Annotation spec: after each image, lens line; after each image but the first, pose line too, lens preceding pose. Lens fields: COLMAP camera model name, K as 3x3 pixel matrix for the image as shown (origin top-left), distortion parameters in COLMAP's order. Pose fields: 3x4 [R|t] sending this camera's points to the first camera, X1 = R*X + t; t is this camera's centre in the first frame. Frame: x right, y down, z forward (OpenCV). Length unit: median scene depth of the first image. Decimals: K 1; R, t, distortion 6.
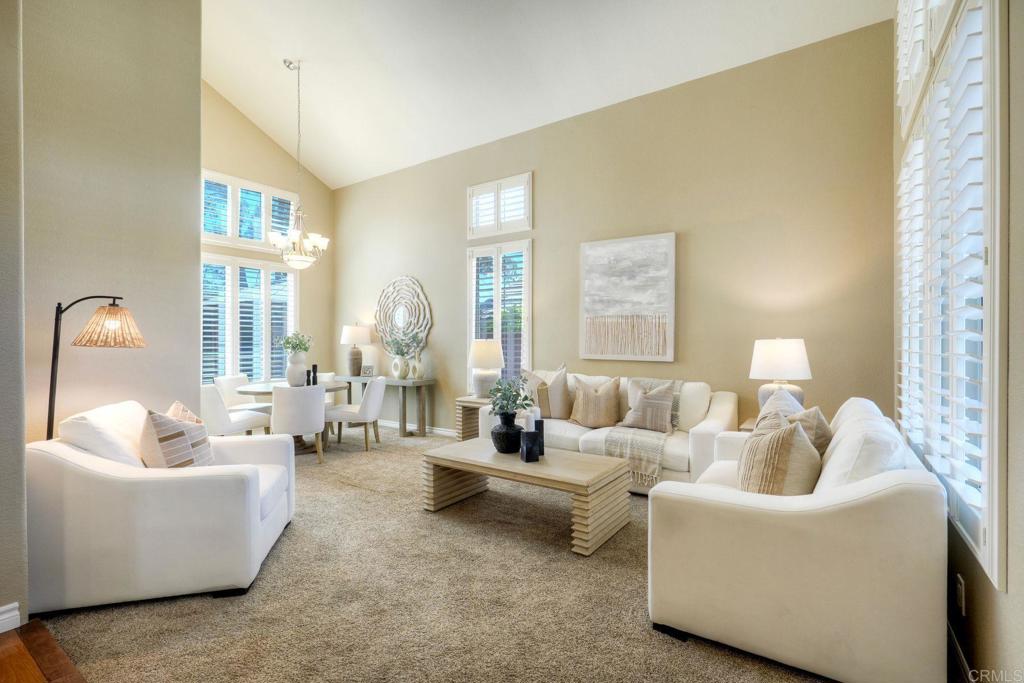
lens RADIAL K [[462.7, 0, 512.0], [0, 462.7, 341.5], [0, 0, 1]] dist [-0.011011, 0.000607]
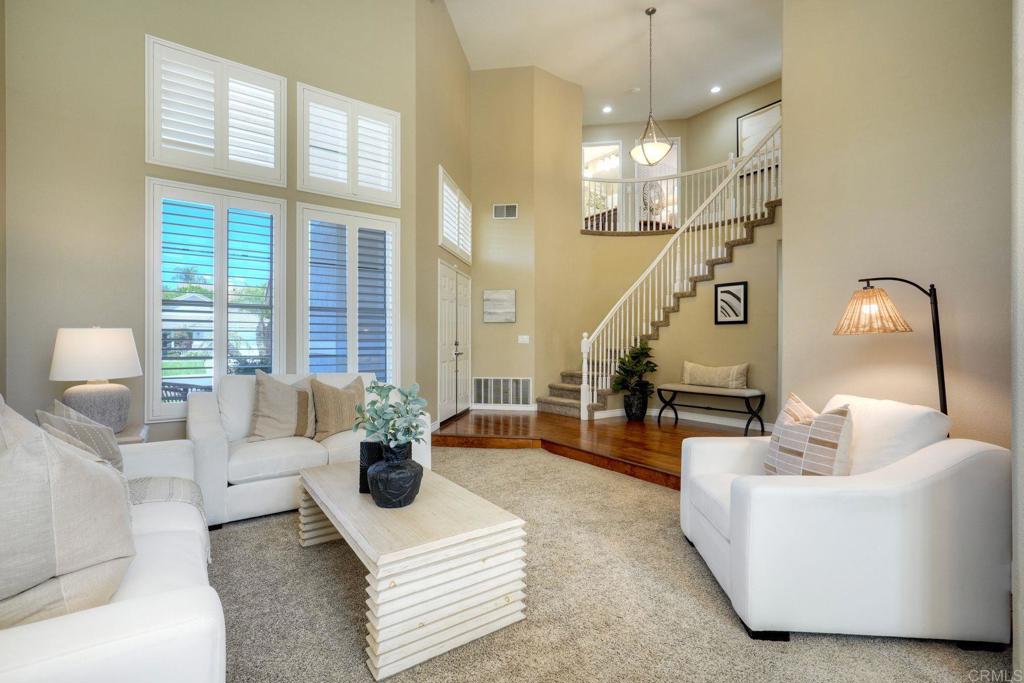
lens RADIAL K [[462.7, 0, 512.0], [0, 462.7, 341.5], [0, 0, 1]] dist [-0.011011, 0.000607]
pose [[-0.940931, 0.000972, 0.338598, -0.275436], [0.000884, 1.000000, -0.000414, 0.014914], [-0.338598, -0.000091, -0.940931, 1.138992]]
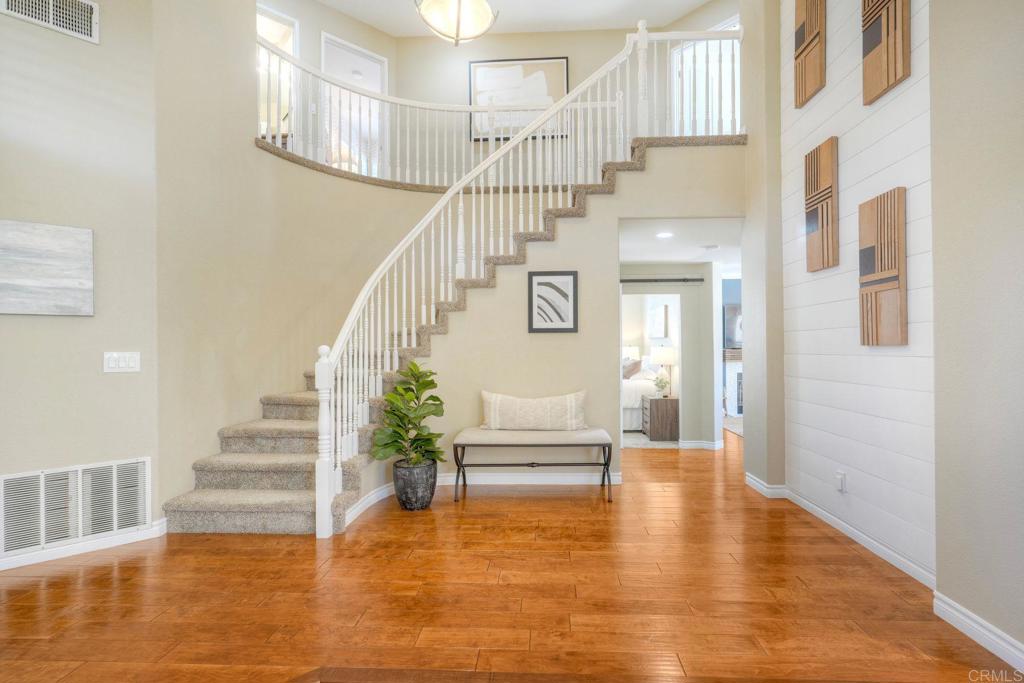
lens RADIAL K [[474.3, 0, 512.0], [0, 474.3, 341.5], [0, 0, 1]] dist [-0.003602, -0.000348]
pose [[-0.850382, 0.002527, -0.526160, 0.102880], [0.006978, 0.999955, -0.006476, -0.010816], [0.526120, -0.009179, -0.850361, 0.464341]]
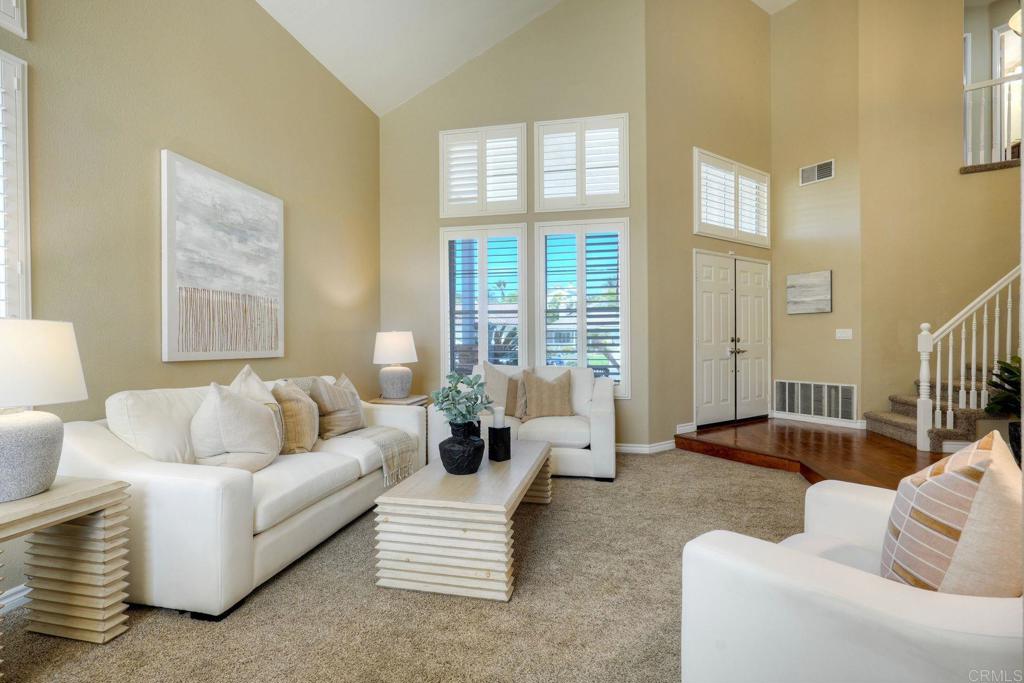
lens RADIAL K [[462.7, 0, 512.0], [0, 462.7, 341.5], [0, 0, 1]] dist [-0.011011, 0.000607]
pose [[-0.381371, -0.000151, 0.924422, -0.551877], [0.007765, 0.999964, 0.003367, 0.016058], [-0.924389, 0.008462, -0.381356, 0.904393]]
